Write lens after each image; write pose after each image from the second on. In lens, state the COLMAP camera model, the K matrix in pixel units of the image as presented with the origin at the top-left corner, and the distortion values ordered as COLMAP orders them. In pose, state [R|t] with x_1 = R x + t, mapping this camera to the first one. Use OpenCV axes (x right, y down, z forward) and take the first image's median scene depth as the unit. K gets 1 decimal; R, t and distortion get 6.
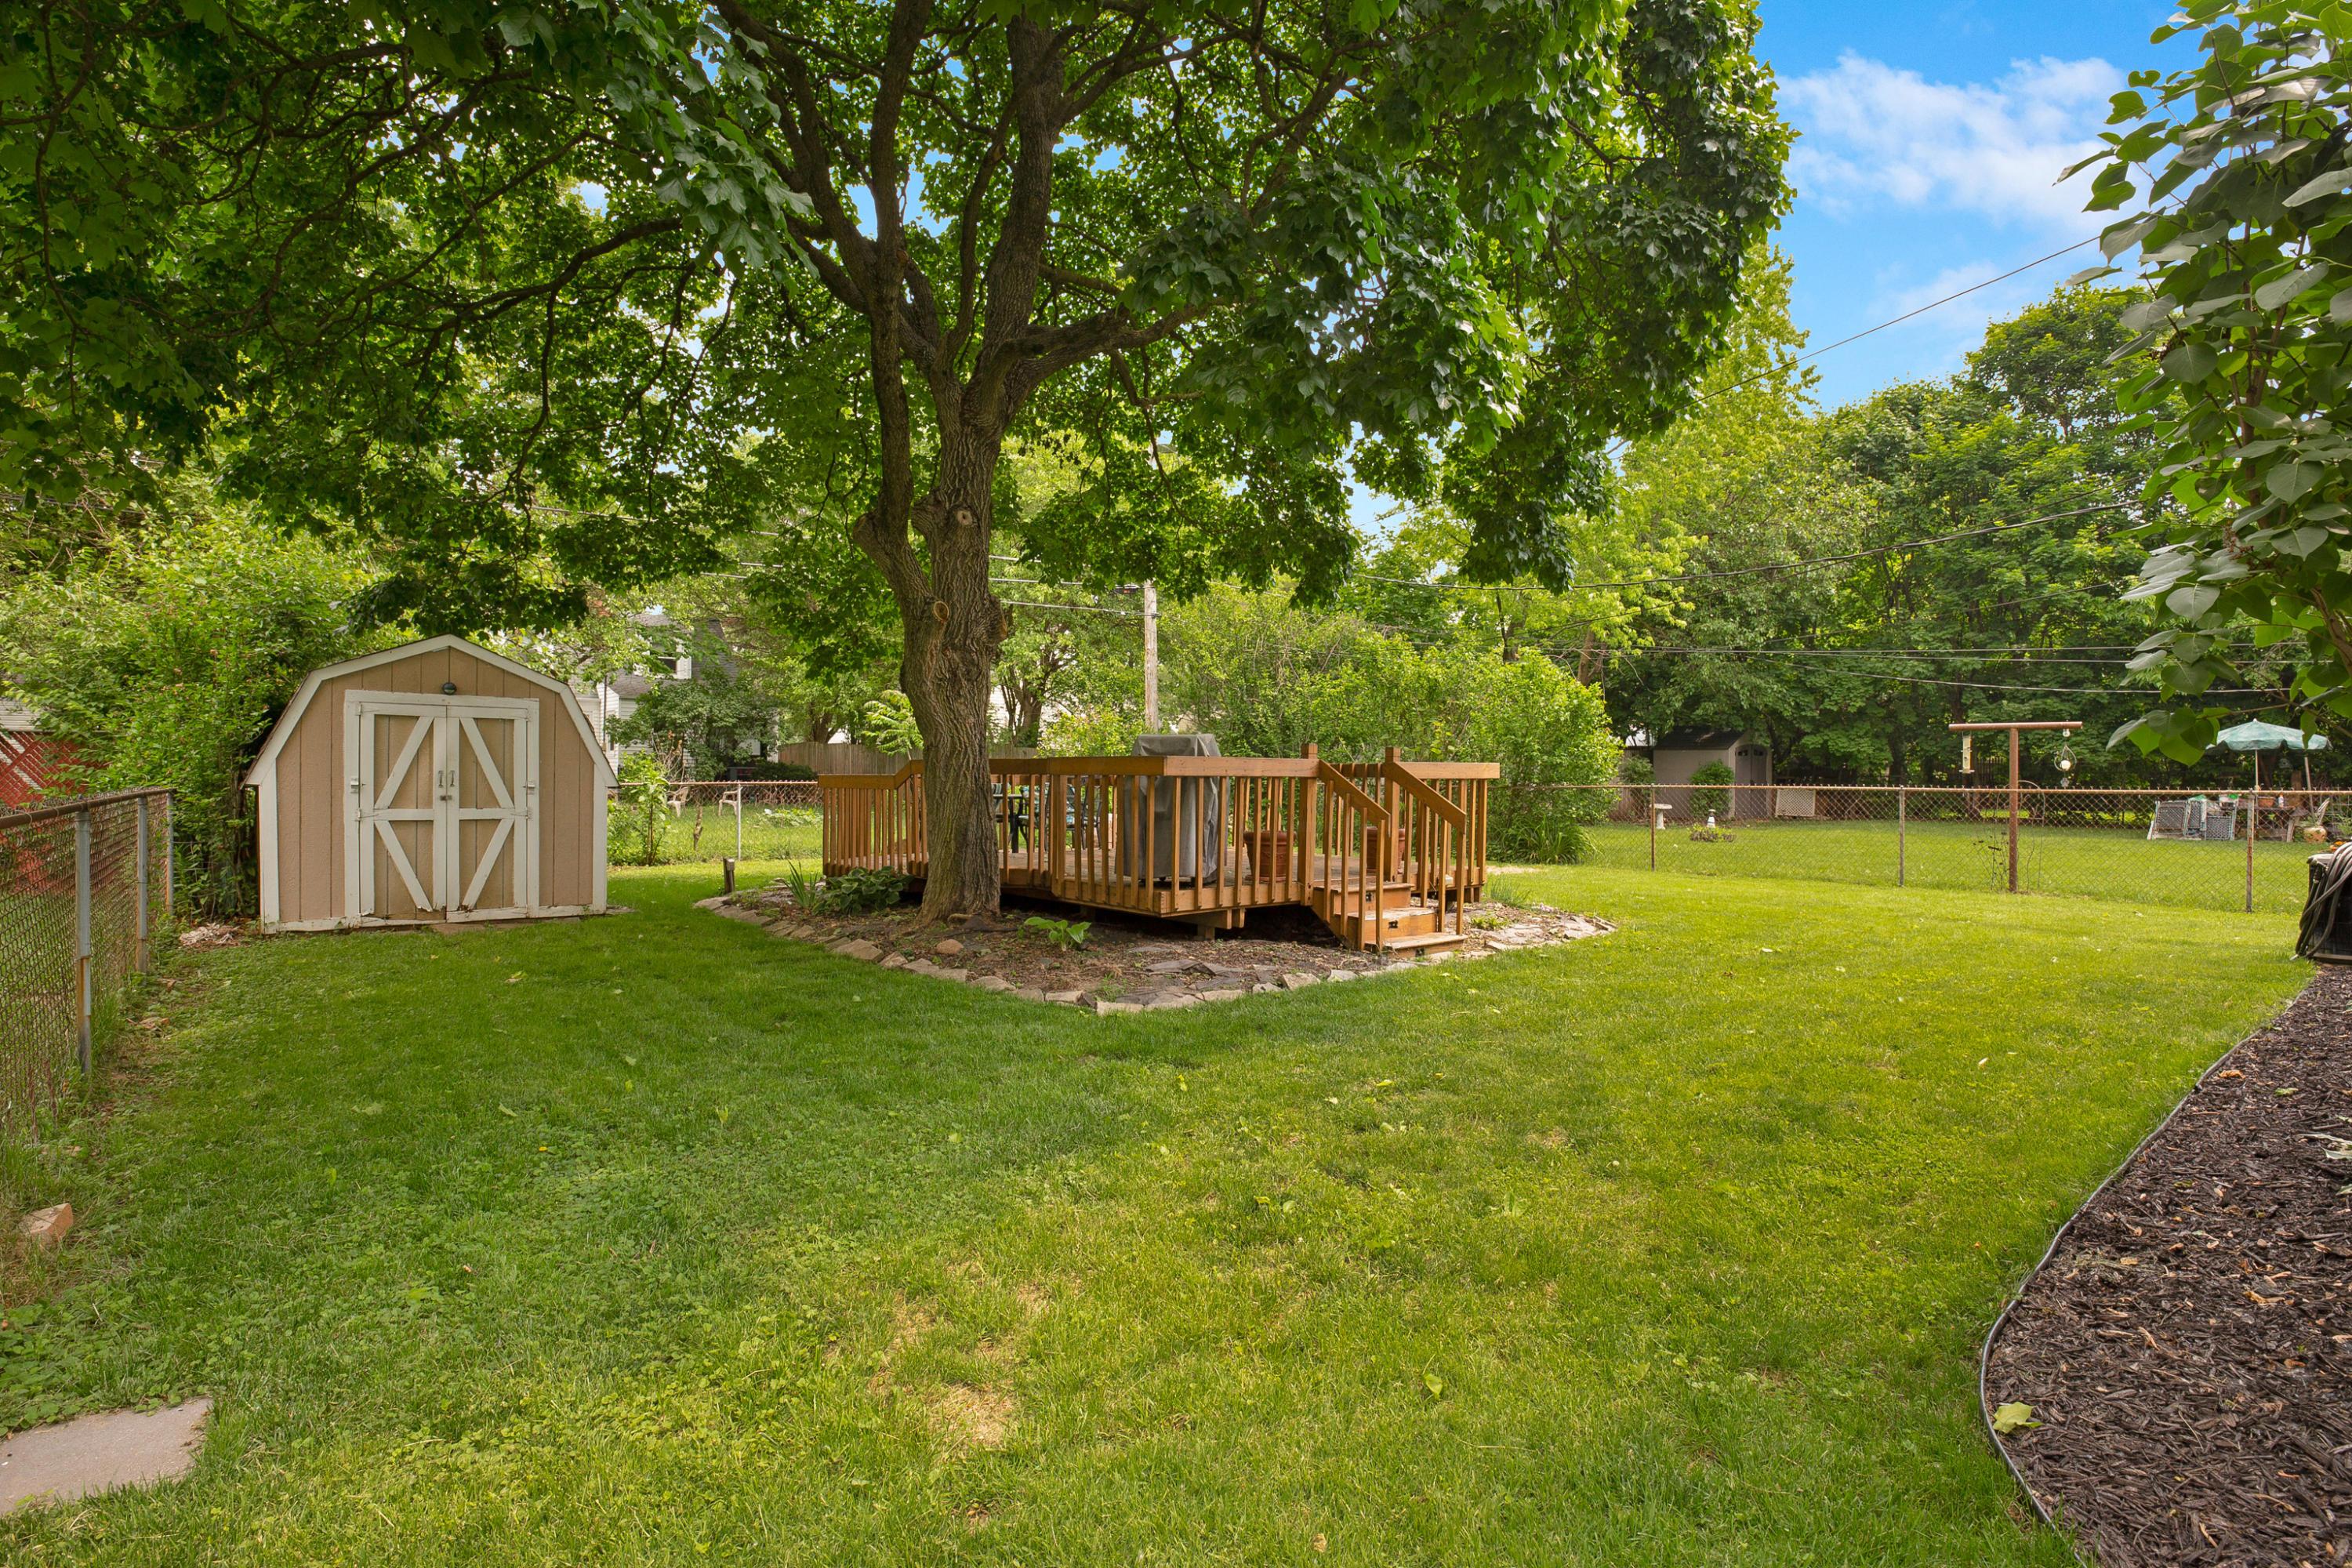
lens RADIAL K [[1157.6, 0, 1196.7], [0, 1157.6, 779.1], [0, 0, 1]] dist [-0.023524, -0.006279]
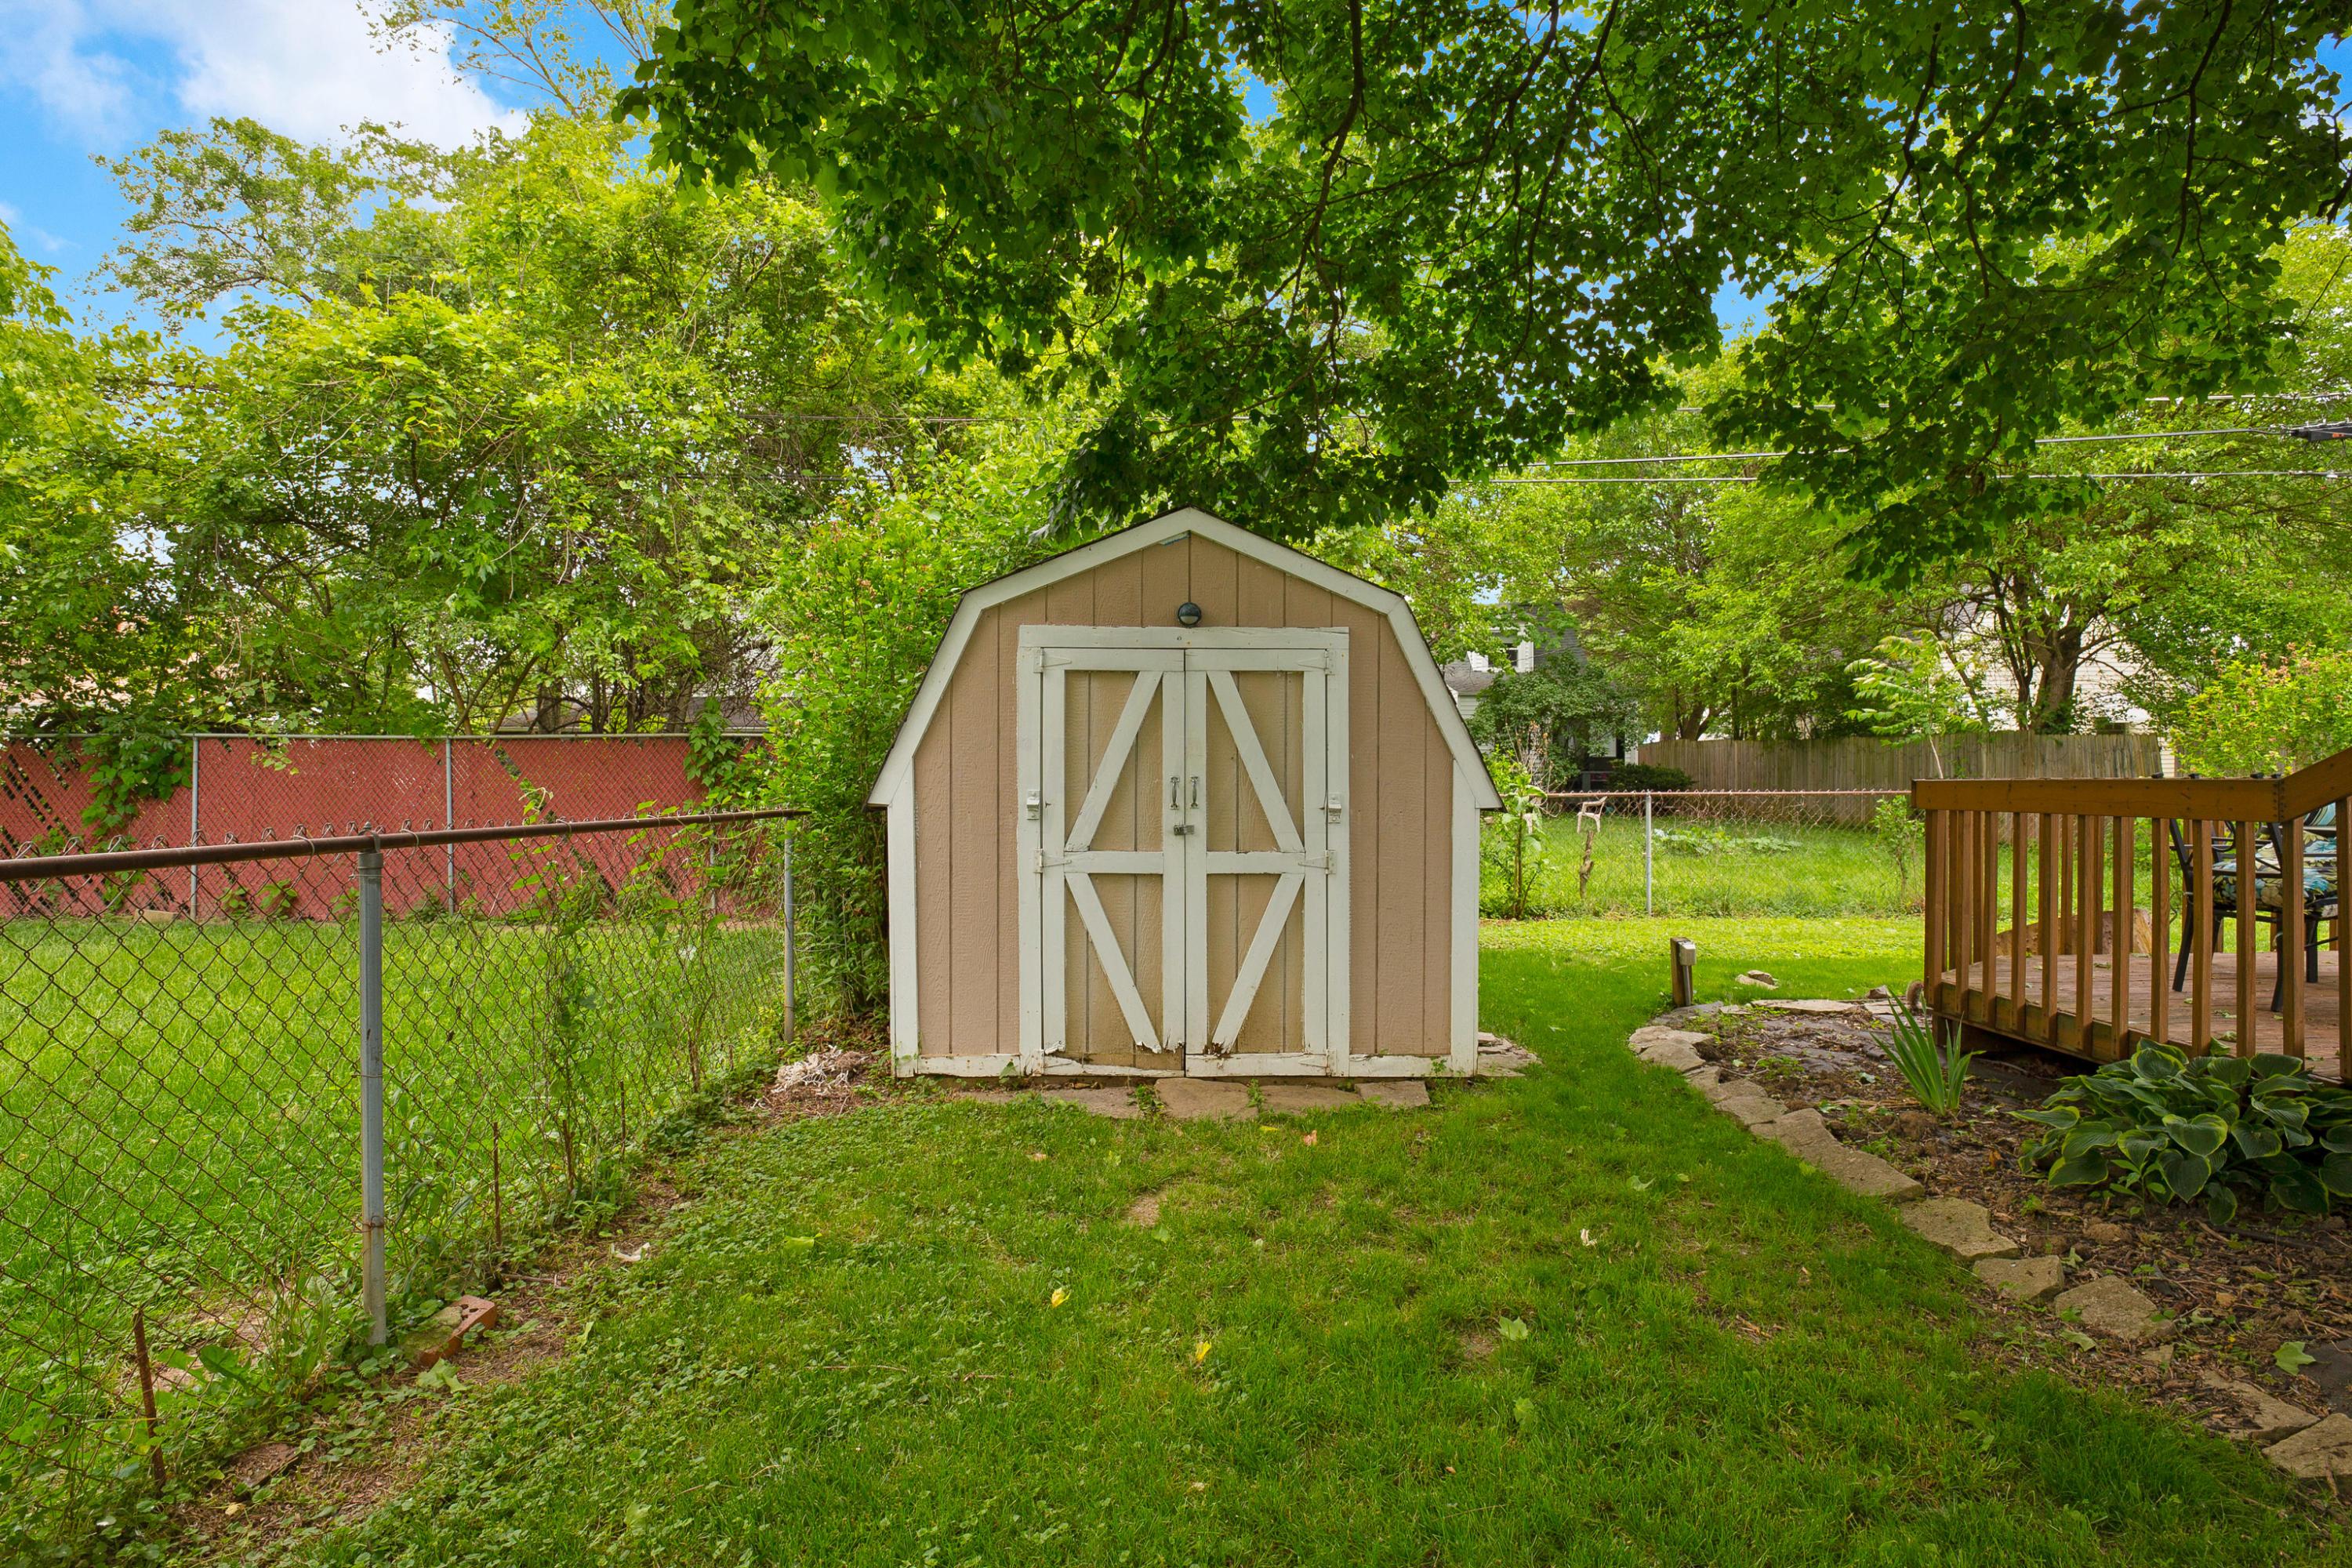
lens RADIAL K [[1157.6, 0, 1162.4], [0, 1157.6, 779.7], [0, 0, 1]] dist [-0.023524, -0.006279]
pose [[0.759488, -0.007214, -0.650482, -0.325397], [0.003944, 0.999971, -0.006486, -0.002606], [0.650510, 0.002361, 0.759494, 0.596455]]
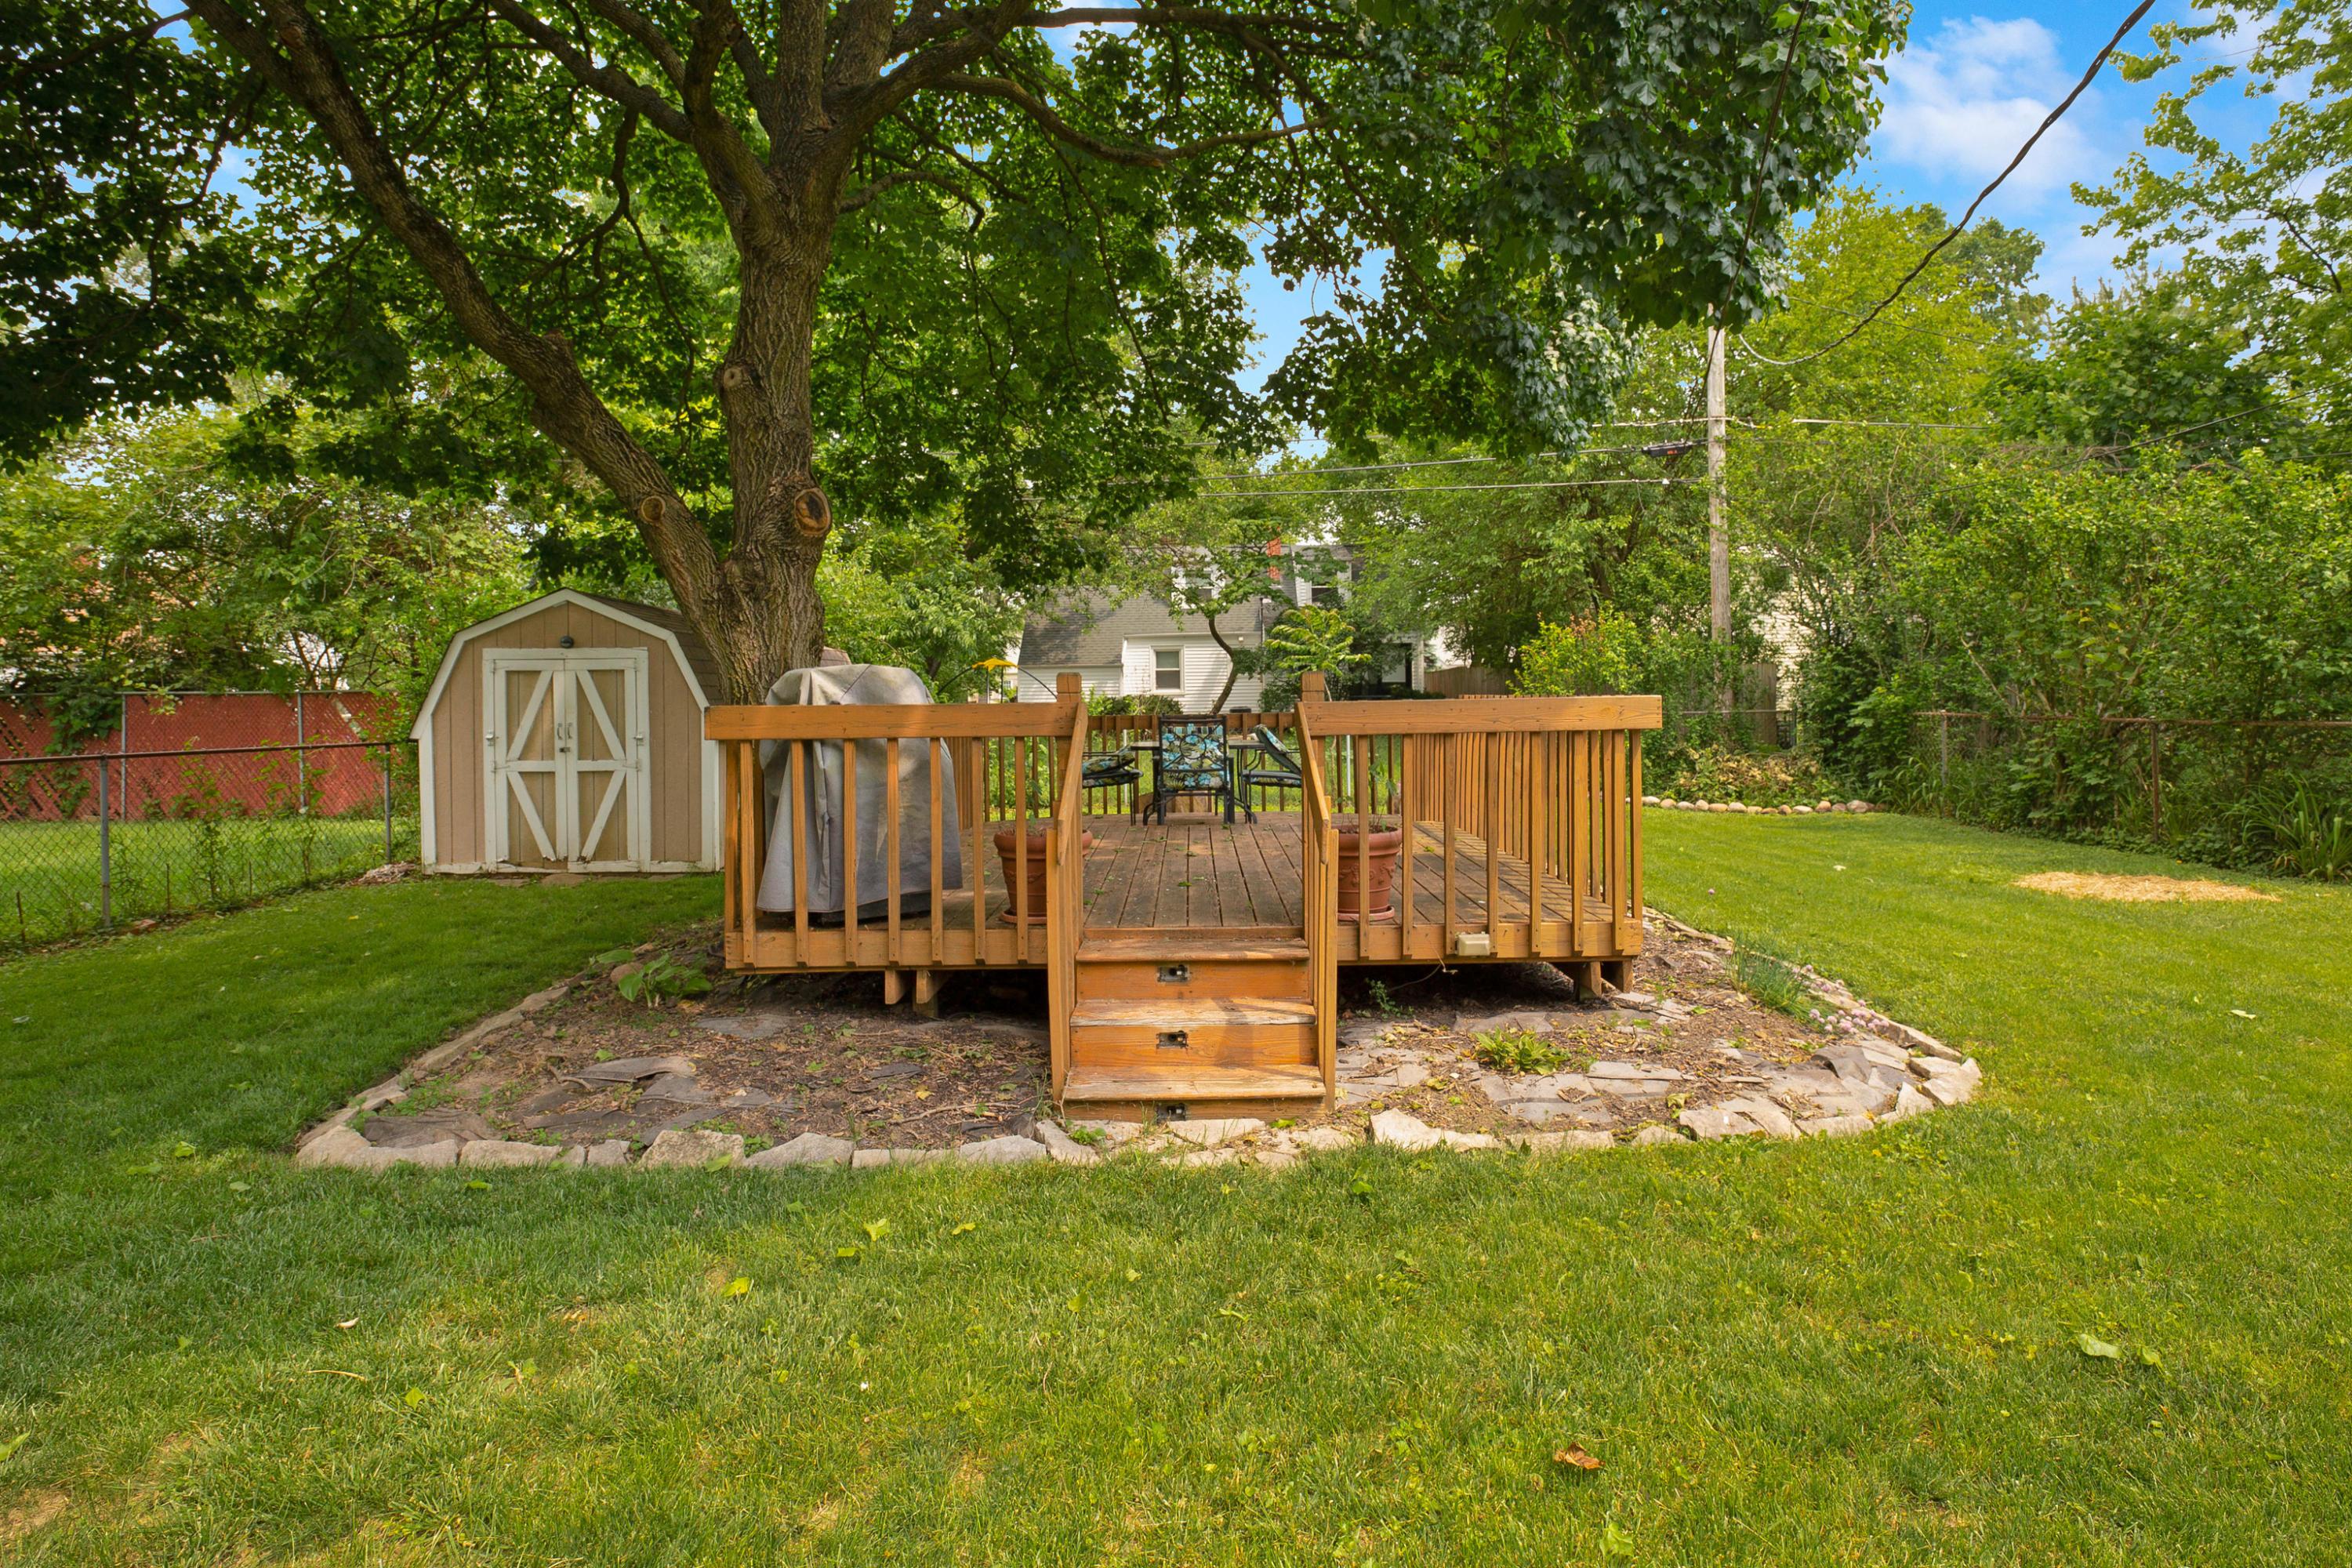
lens RADIAL K [[1157.6, 0, 1187.2], [0, 1157.6, 711.2], [0, 0, 1]] dist [-0.023524, -0.006279]
pose [[0.769239, -0.012245, -0.638844, 0.417030], [0.014513, 0.999893, -0.001690, -0.008256], [0.638797, -0.007972, 0.769334, 0.559718]]
